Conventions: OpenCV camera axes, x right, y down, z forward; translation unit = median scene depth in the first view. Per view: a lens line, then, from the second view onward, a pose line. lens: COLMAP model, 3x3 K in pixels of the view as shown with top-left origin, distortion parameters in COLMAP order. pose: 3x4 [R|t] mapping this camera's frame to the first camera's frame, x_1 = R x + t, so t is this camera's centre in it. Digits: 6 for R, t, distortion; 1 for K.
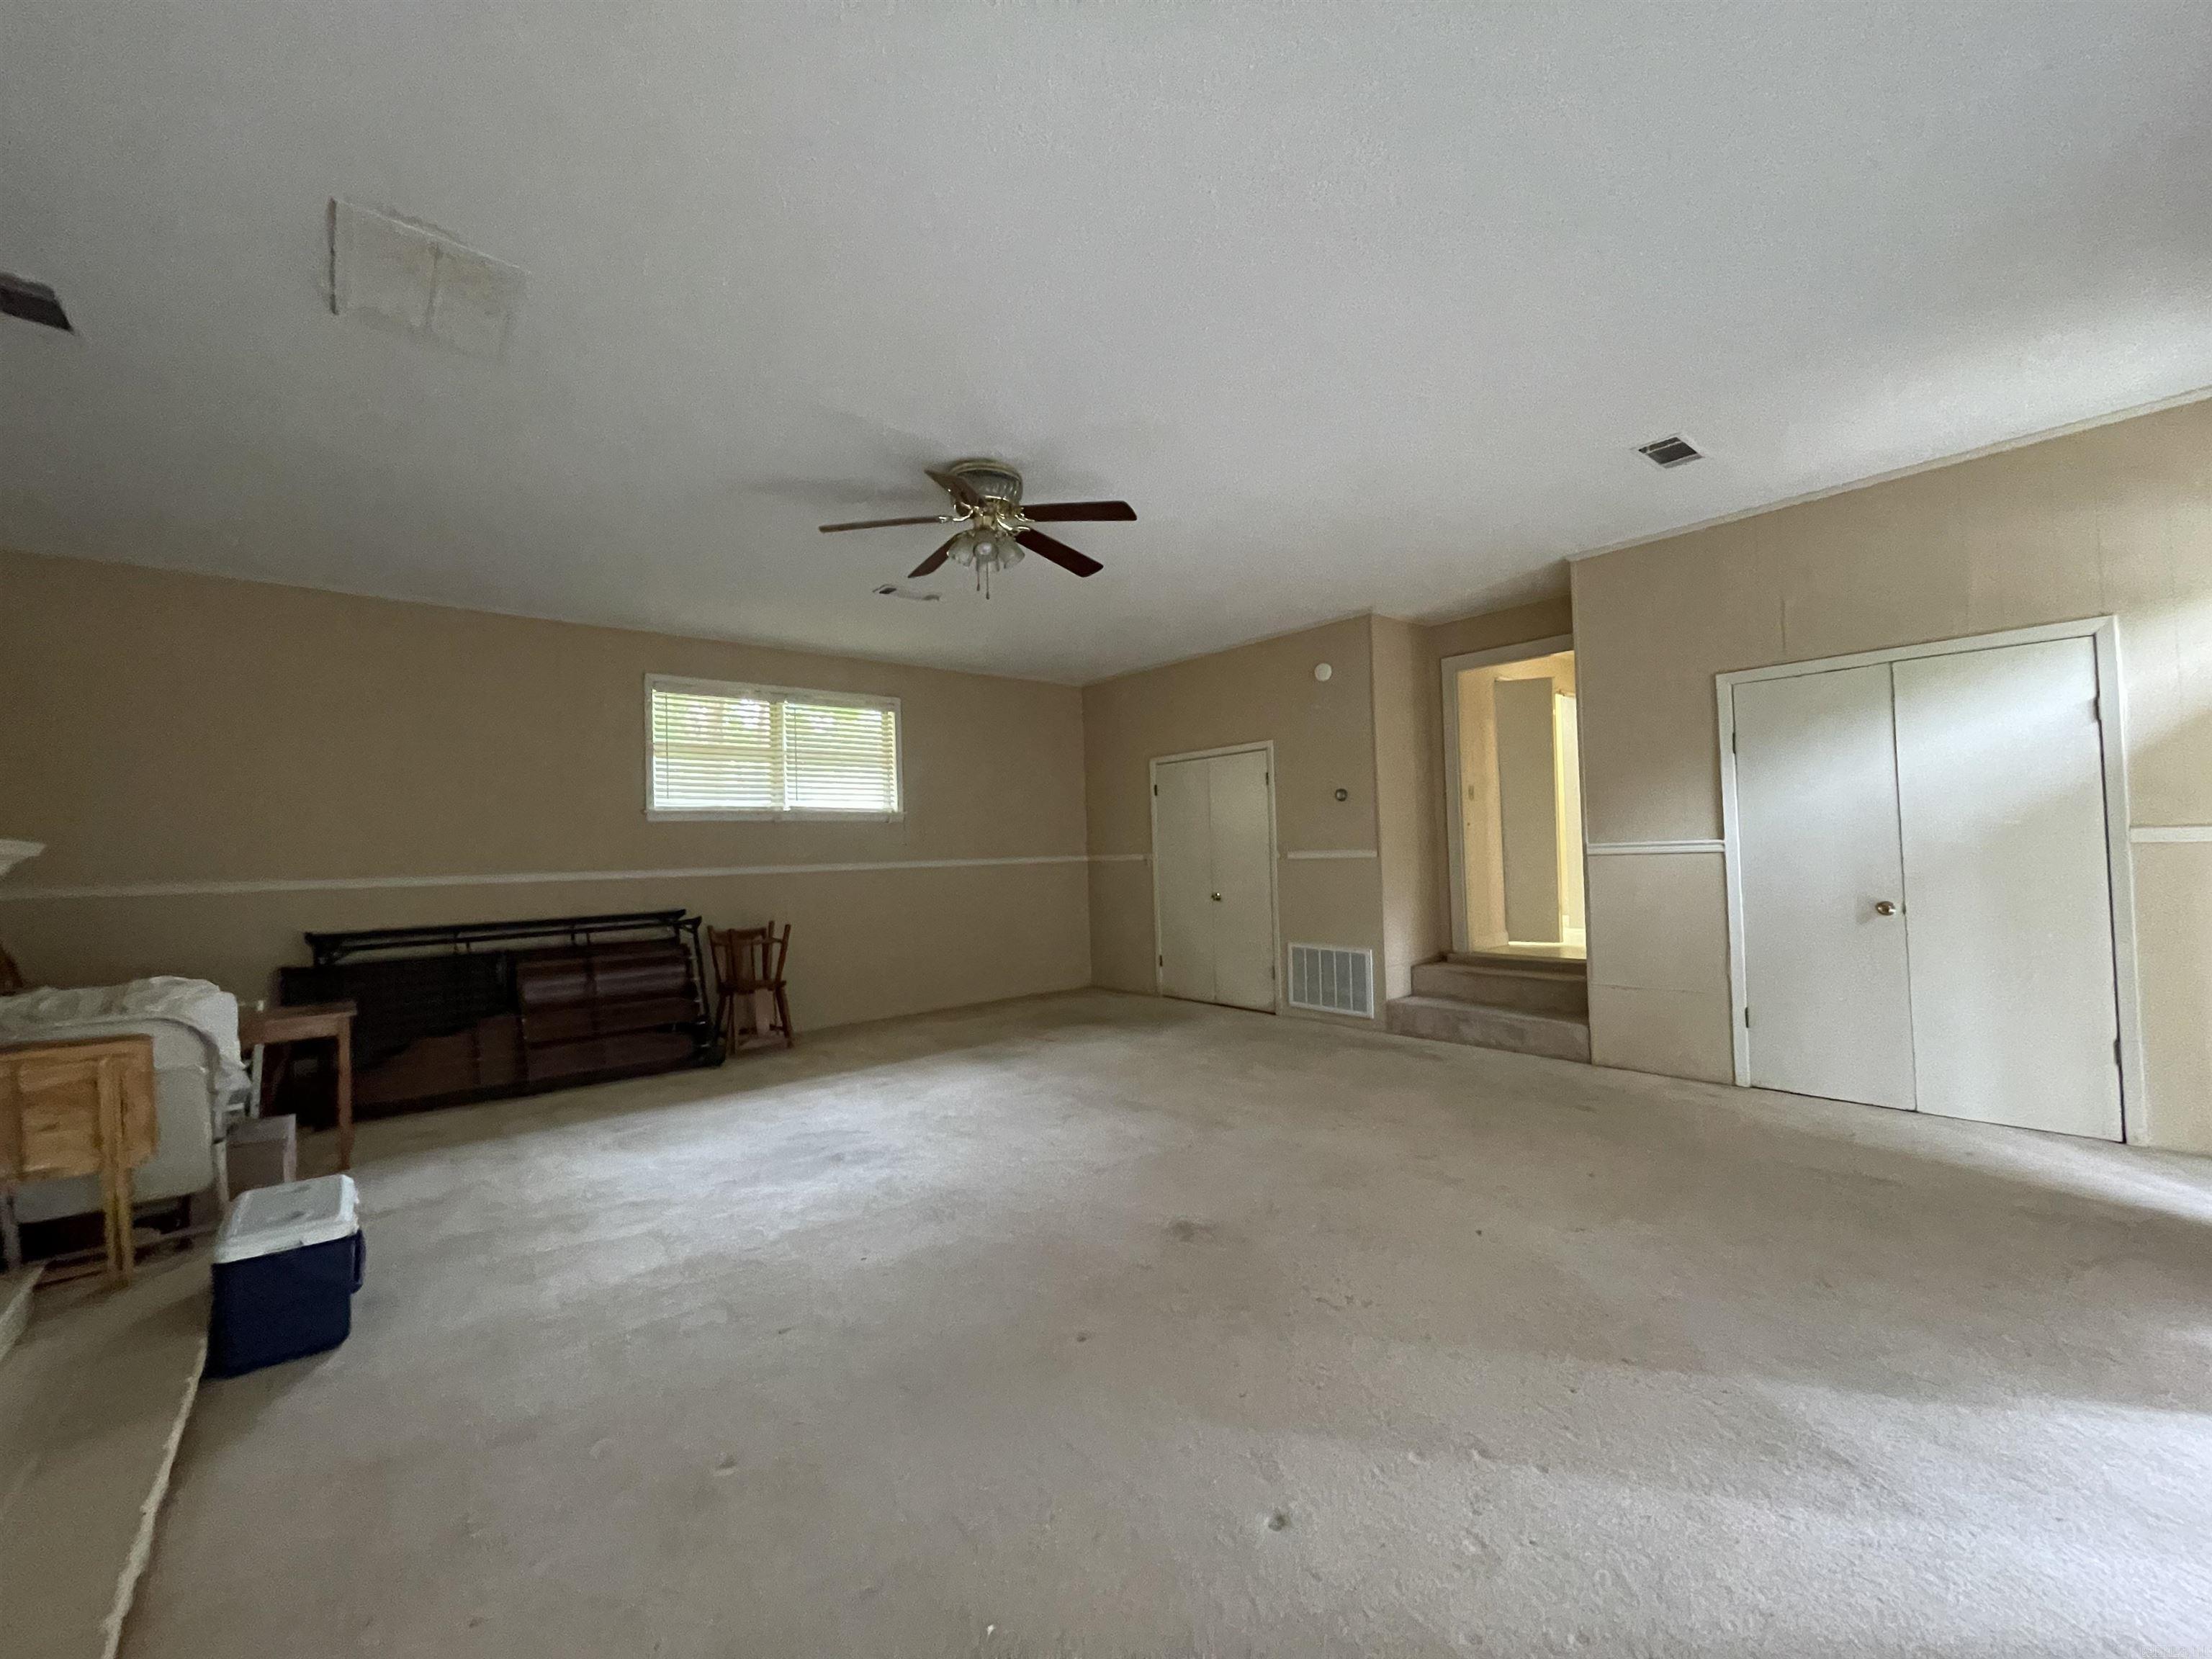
lens RADIAL K [[895.6, 0, 1101.9], [0, 895.6, 831.7], [0, 0, 1]] dist [-0.002357, -0.000241]
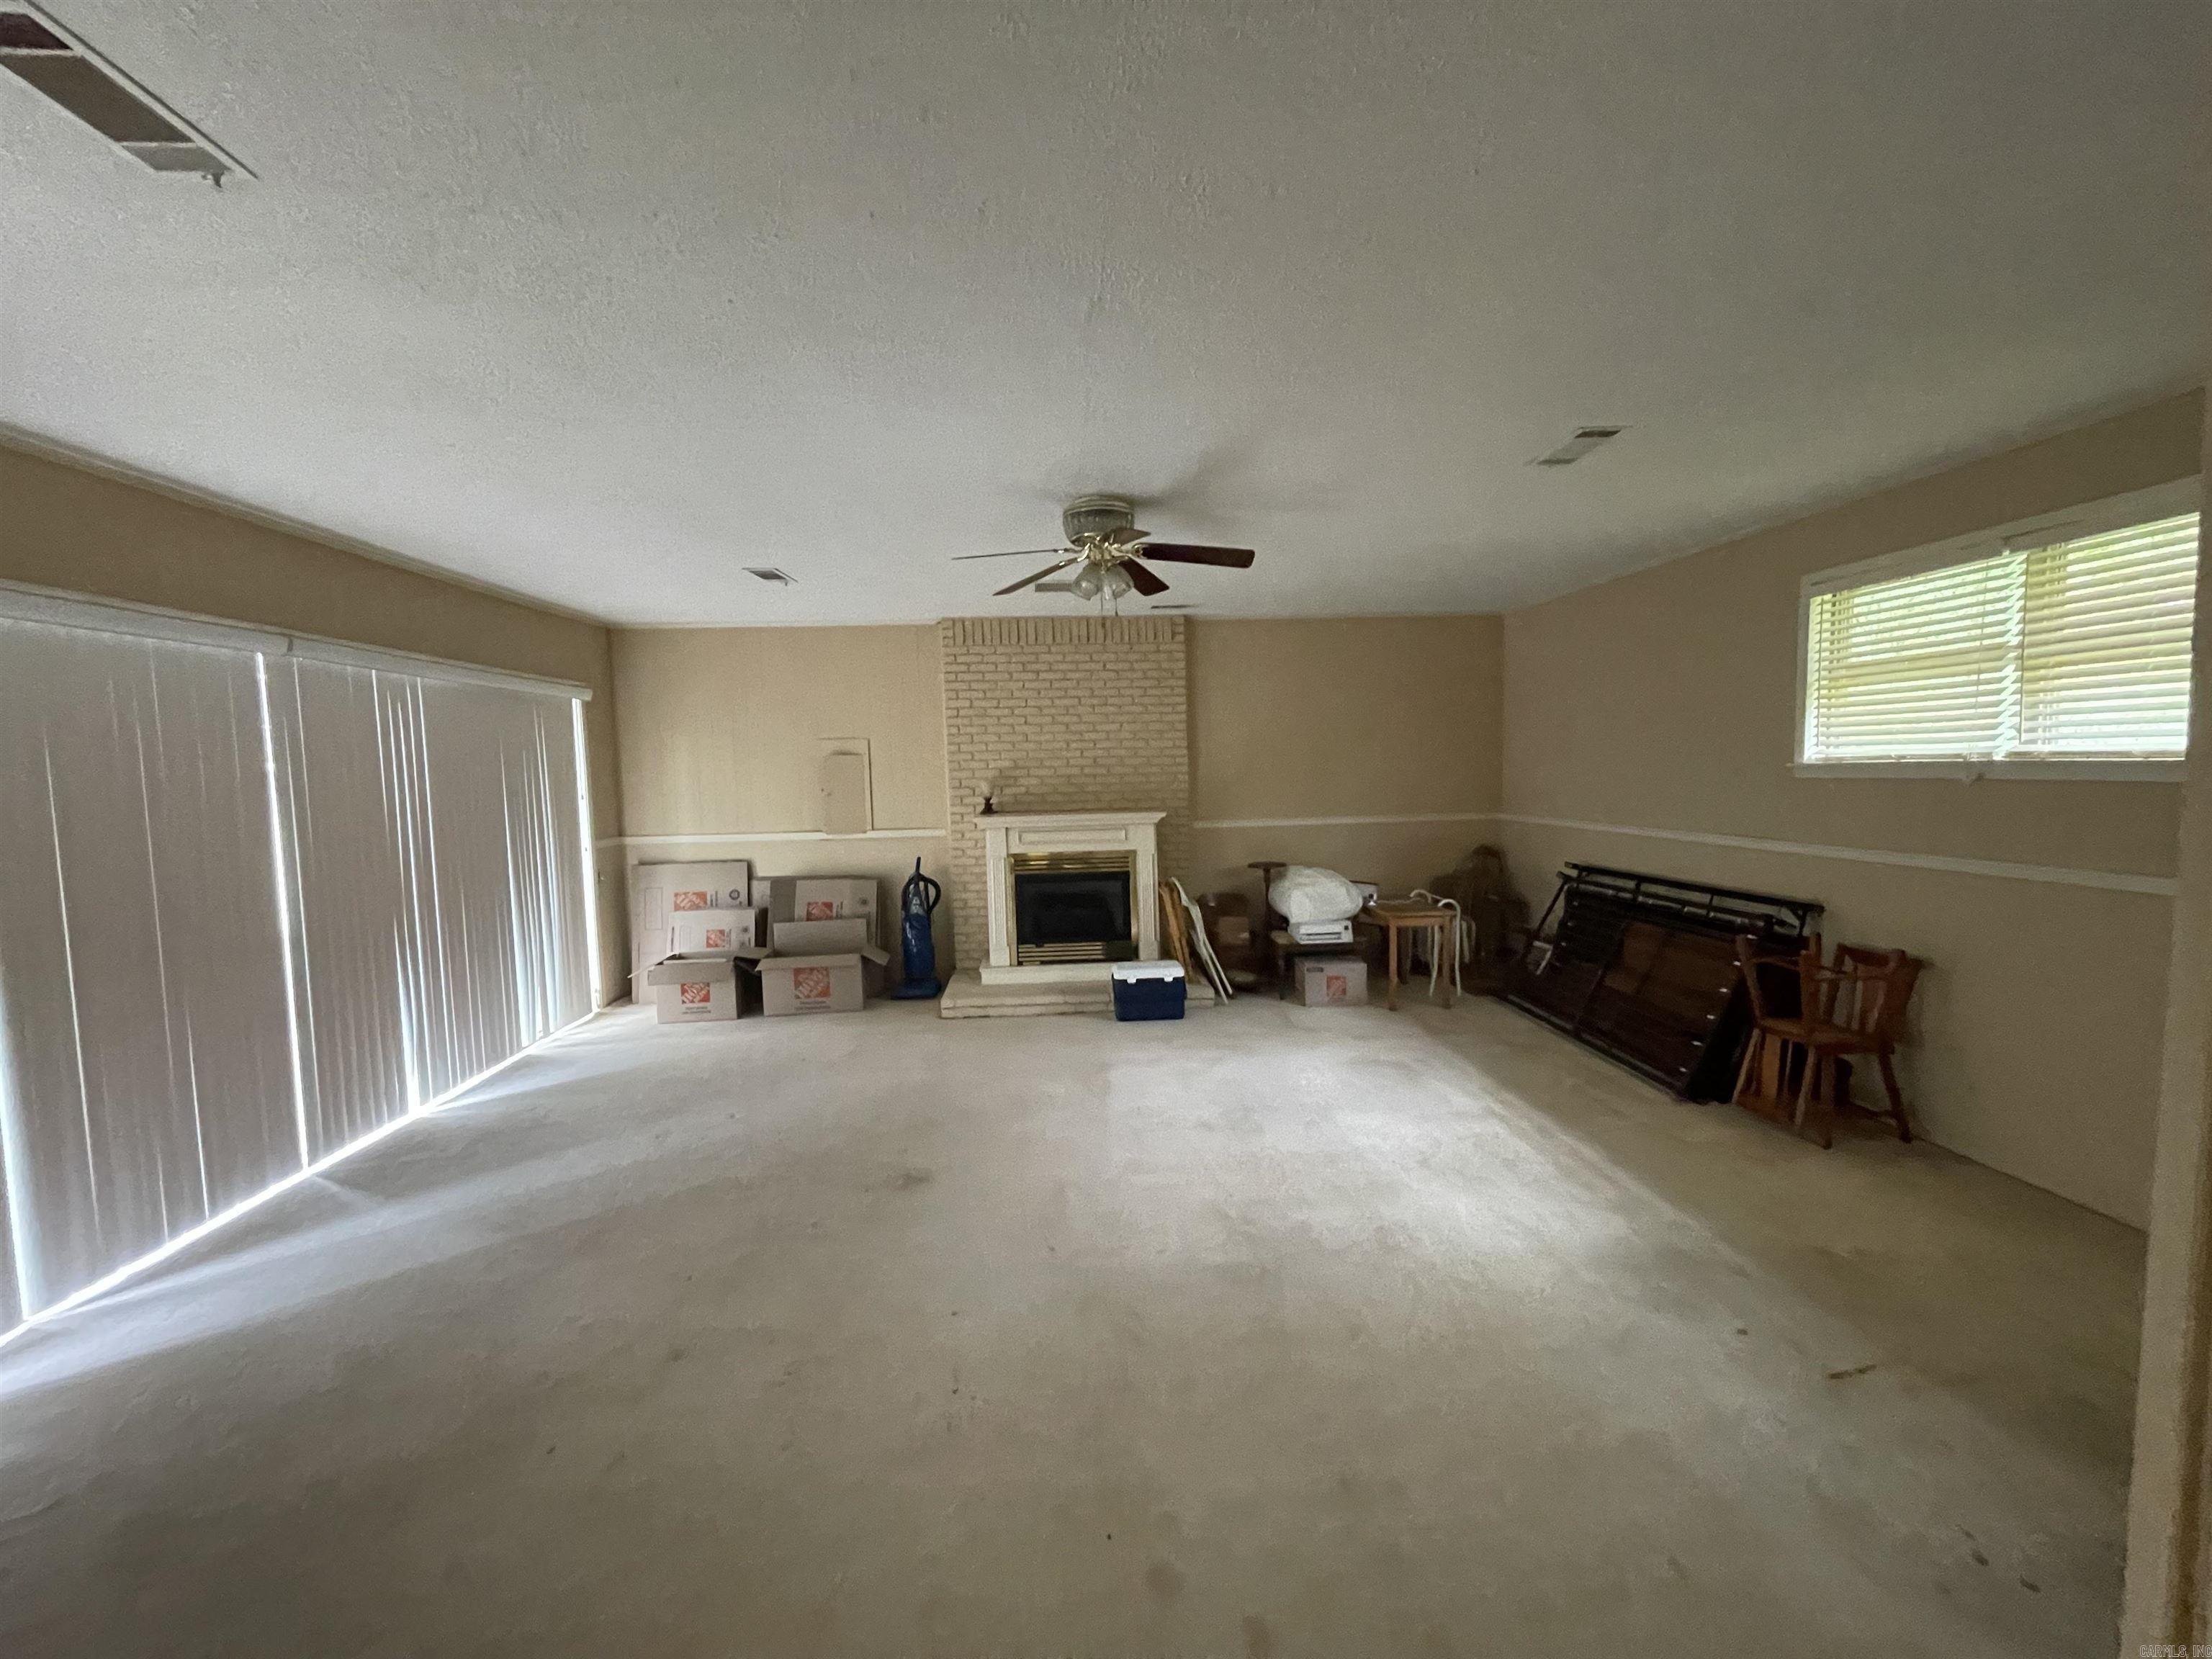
lens RADIAL K [[895.6, 0, 1099.4], [0, 895.6, 833.7], [0, 0, 1]] dist [-0.002357, -0.000241]
pose [[-0.604833, 0.100271, -0.790015, 0.427208], [0.061137, 0.994960, 0.079477, -0.059055], [0.794002, -0.000229, -0.607915, 0.953033]]
